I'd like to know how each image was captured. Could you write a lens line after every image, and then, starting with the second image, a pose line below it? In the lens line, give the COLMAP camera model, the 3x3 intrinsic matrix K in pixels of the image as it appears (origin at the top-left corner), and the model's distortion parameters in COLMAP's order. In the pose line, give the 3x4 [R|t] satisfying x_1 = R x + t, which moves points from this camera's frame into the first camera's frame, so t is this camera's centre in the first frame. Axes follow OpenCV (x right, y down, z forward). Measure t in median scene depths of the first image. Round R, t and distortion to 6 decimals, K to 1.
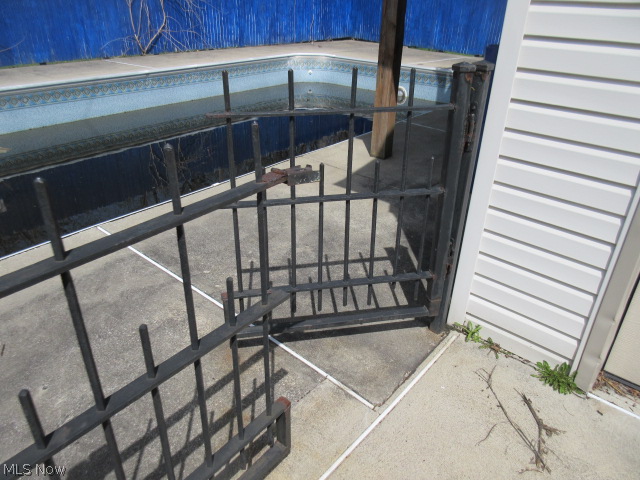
lens RADIAL K [[468.3, 0, 320.0], [0, 468.3, 240.0], [0, 0, 1]] dist [-0.002612, -0.000861]
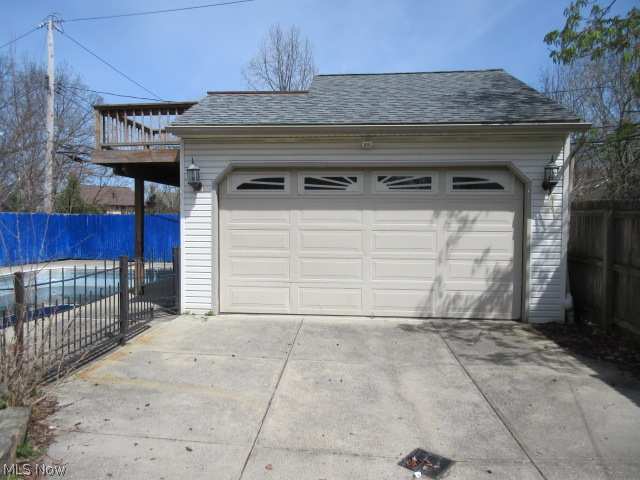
lens RADIAL K [[468.3, 0, 320.0], [0, 468.3, 240.0], [0, 0, 1]] dist [-0.002612, -0.000861]
pose [[0.807205, -0.039781, 0.588930, -0.212937], [0.291275, 0.894636, -0.338800, 0.265285], [-0.513400, 0.445021, 0.733741, -0.542120]]
